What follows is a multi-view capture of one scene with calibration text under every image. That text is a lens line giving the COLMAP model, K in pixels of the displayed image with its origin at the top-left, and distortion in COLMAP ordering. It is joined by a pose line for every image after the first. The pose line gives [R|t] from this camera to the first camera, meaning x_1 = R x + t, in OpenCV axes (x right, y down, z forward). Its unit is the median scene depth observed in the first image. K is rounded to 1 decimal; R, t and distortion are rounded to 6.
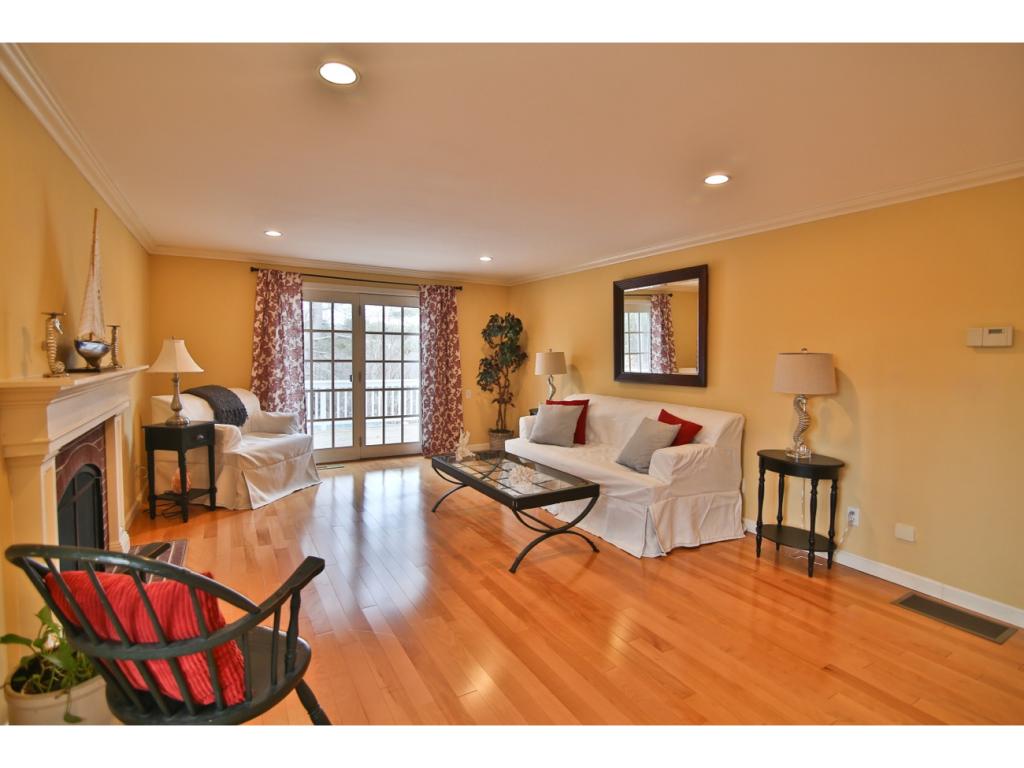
lens RADIAL K [[502.0, 0, 505.8], [0, 502.0, 383.8], [0, 0, 1]] dist [-0.001317, -0.000207]
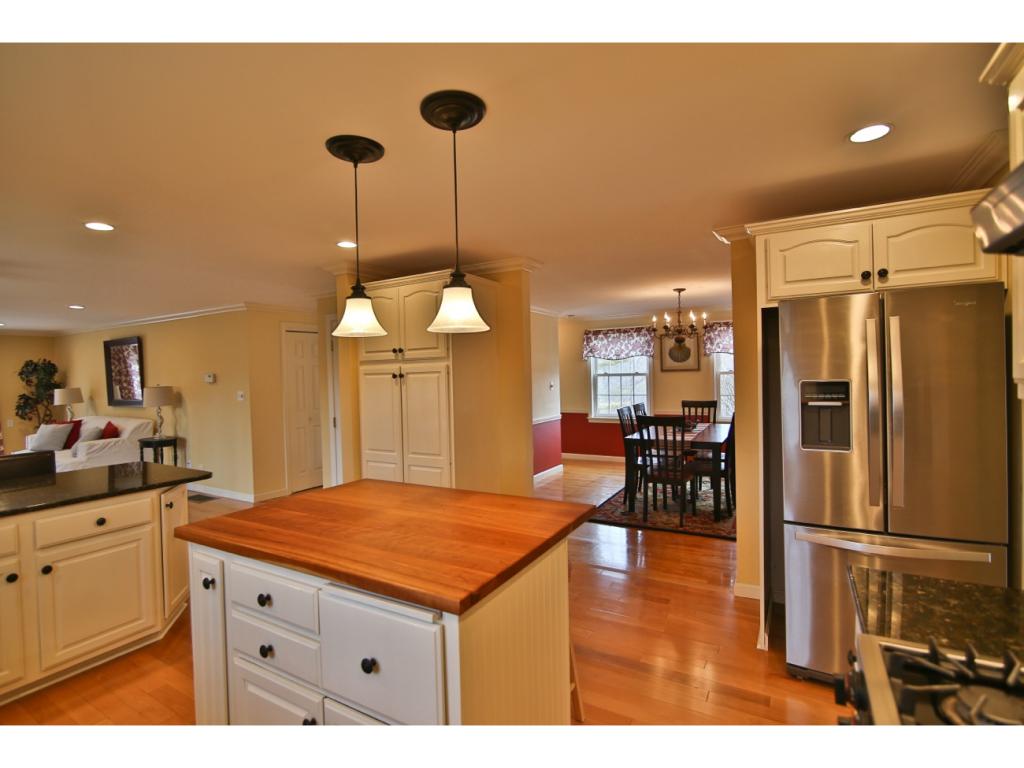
lens RADIAL K [[502.0, 0, 505.8], [0, 502.0, 383.8], [0, 0, 1]] dist [-0.001317, -0.000207]
pose [[0.880082, -0.027026, 0.474052, 0.449455], [0.055267, 0.997423, -0.045741, 0.050324], [-0.471595, 0.066455, 0.879308, -0.728458]]
